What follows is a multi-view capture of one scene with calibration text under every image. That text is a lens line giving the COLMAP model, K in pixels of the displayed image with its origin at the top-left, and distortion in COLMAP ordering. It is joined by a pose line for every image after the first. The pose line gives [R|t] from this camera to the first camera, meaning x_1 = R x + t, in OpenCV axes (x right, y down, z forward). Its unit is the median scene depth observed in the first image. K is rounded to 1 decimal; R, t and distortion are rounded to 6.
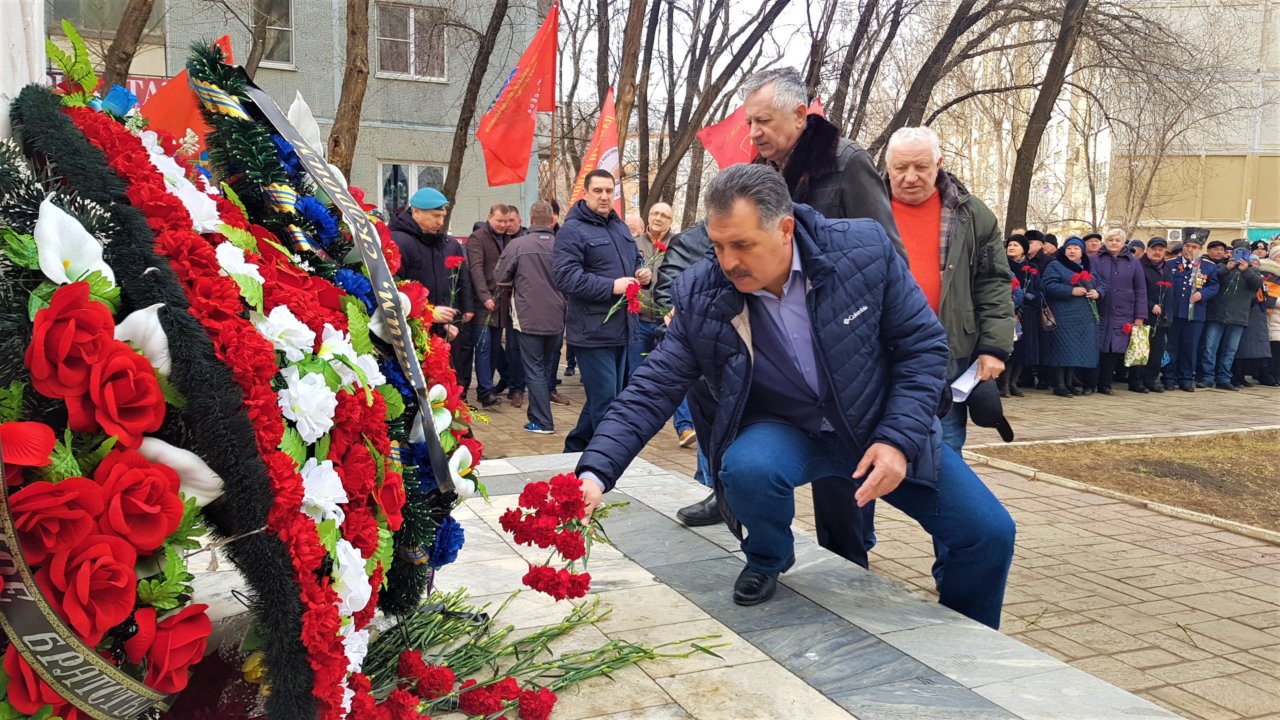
lens RADIAL K [[984.1, 0, 618.8], [0, 984.1, 366.0], [0, 0, 1]] dist [0.057123, -0.094412]
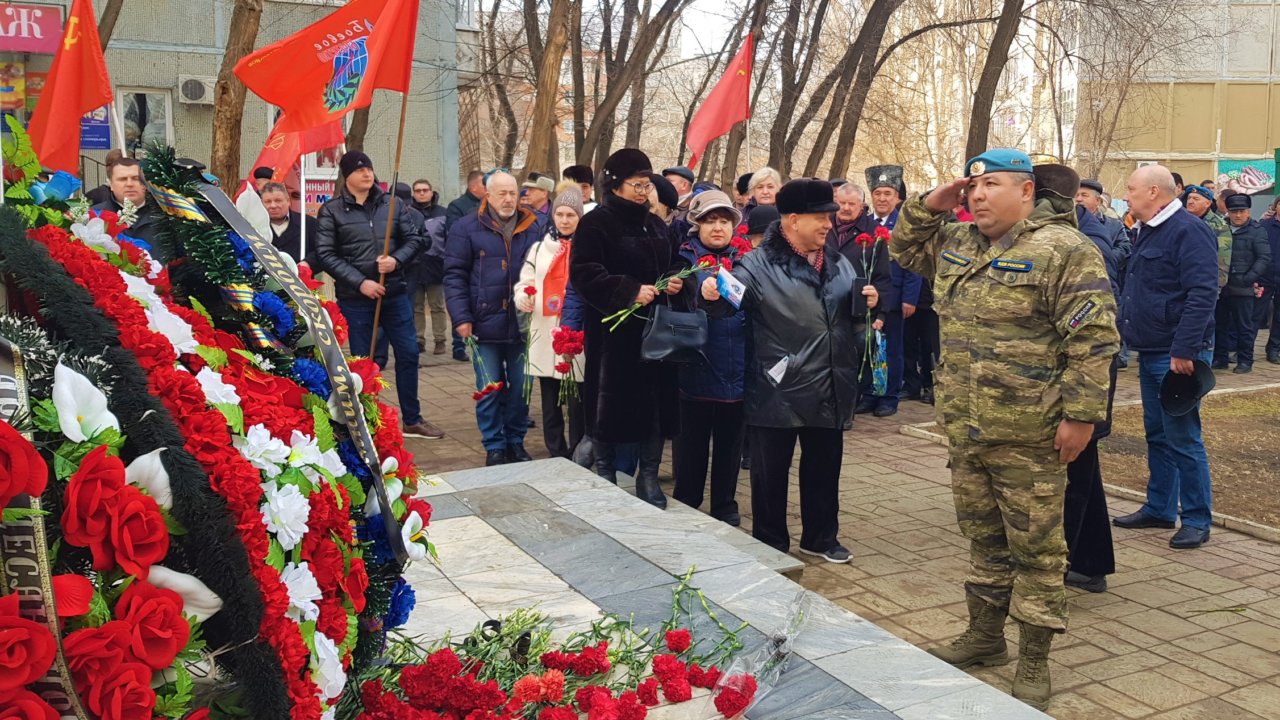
lens RADIAL K [[1122.4, 0, 689.3], [0, 1122.4, 288.9], [0, 0, 1]] dist [0.057018, -0.100145]
pose [[0.992560, -0.020819, 0.119967, -0.007222], [0.023366, 0.999530, -0.019862, -0.130286], [-0.119497, 0.022517, 0.992579, -0.236468]]
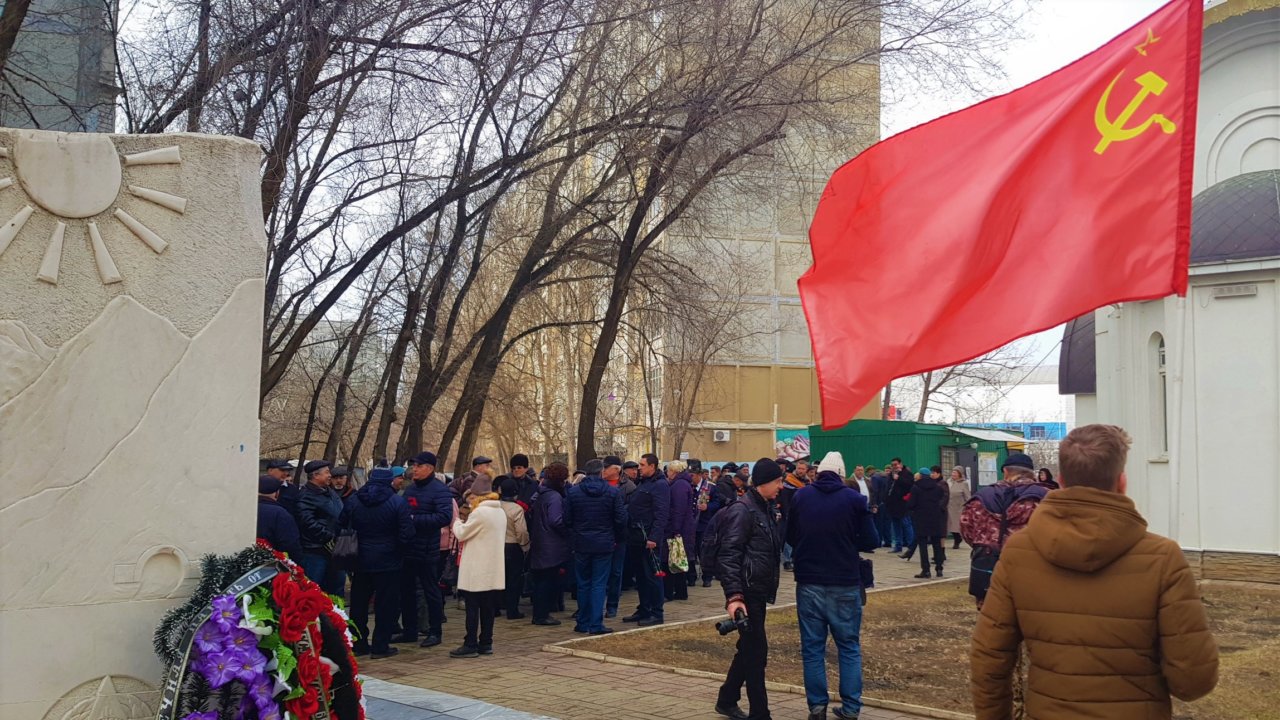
lens RADIAL K [[1094.9, 0, 728.3], [0, 1094.9, 375.2], [0, 0, 1]] dist [0.056294, -0.094336]
pose [[0.874476, 0.021588, 0.484589, -0.644563], [0.063208, 0.985420, -0.157964, -0.098212], [-0.480933, 0.168766, 0.860361, -1.662363]]
